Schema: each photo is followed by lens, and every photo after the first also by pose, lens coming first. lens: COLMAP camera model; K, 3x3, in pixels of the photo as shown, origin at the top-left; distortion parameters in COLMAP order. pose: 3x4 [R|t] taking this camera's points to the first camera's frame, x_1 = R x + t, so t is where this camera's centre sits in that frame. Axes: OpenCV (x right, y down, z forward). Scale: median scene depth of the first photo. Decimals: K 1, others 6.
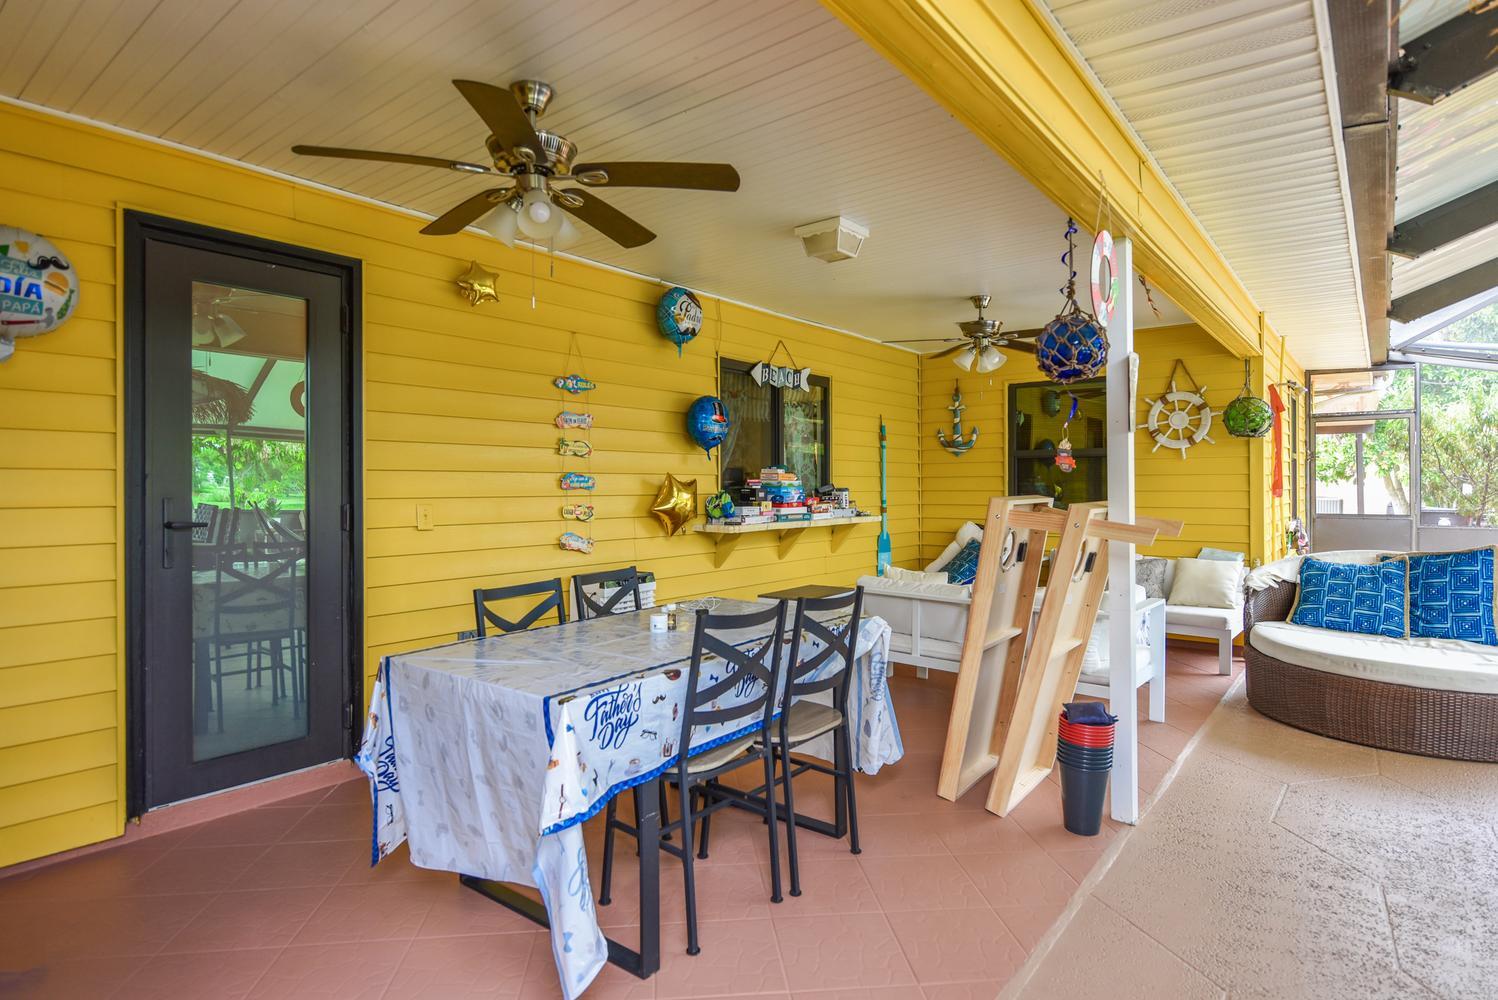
lens RADIAL K [[801.6, 0, 750.3], [0, 801.6, 493.4], [0, 0, 1]] dist [0.003889, -0.000043]
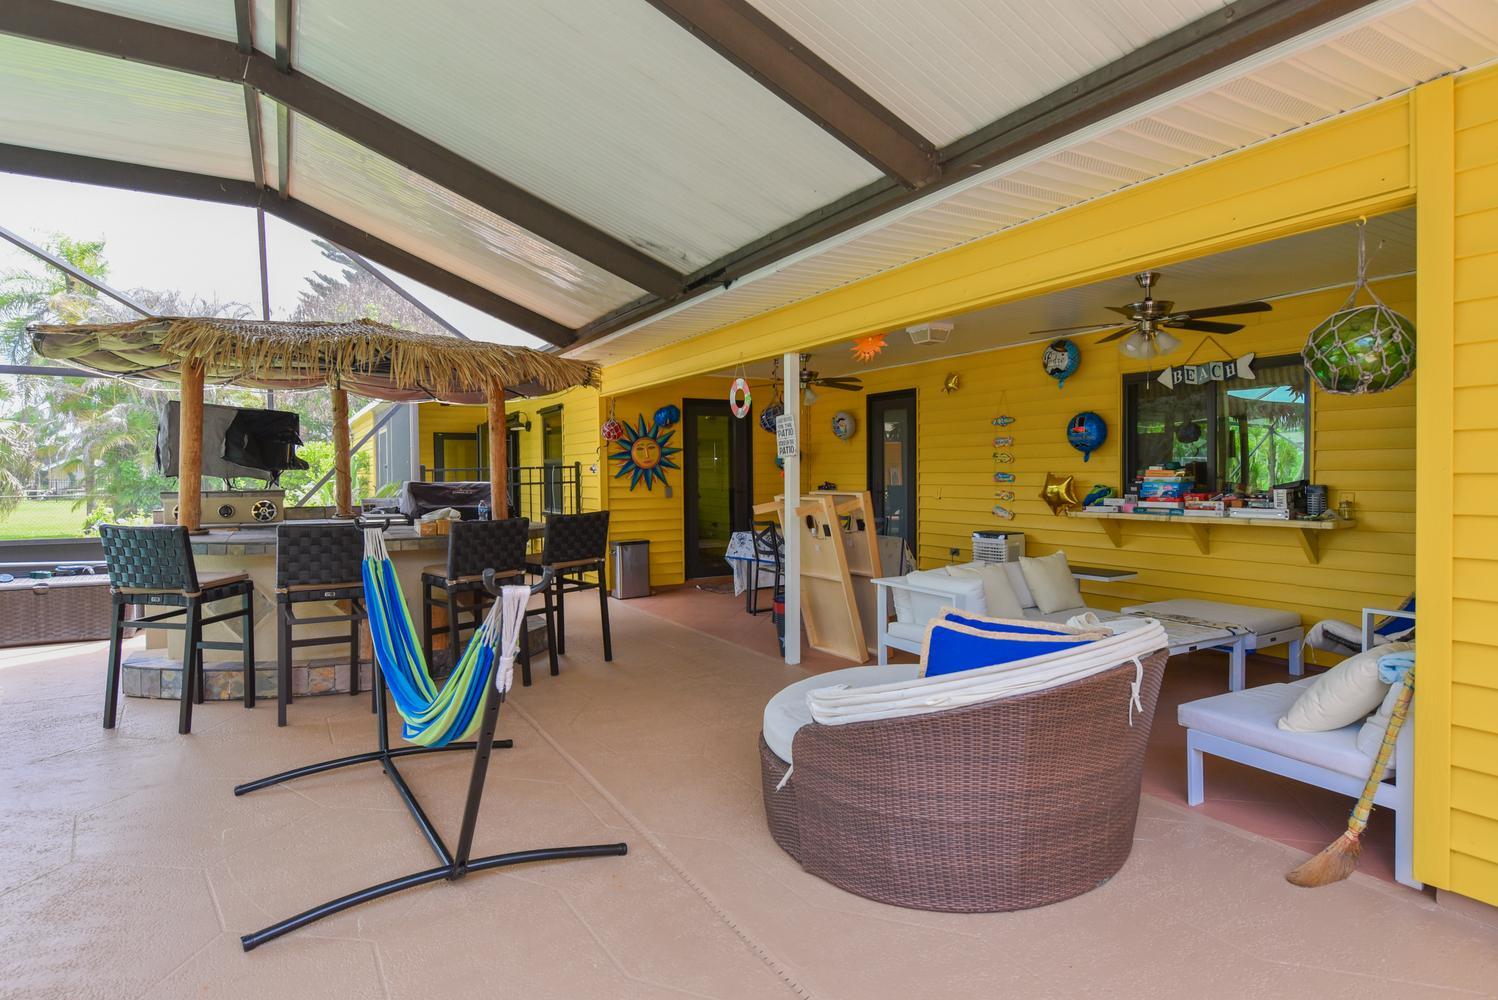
lens RADIAL K [[801.6, 0, 748.1], [0, 801.6, 491.2], [0, 0, 1]] dist [0.003889, -0.000043]
pose [[-0.360285, 0.025633, -0.932490, 1.333003], [-0.003947, 0.999572, 0.029002, -0.027227], [0.932834, 0.014129, -0.360029, 0.929462]]
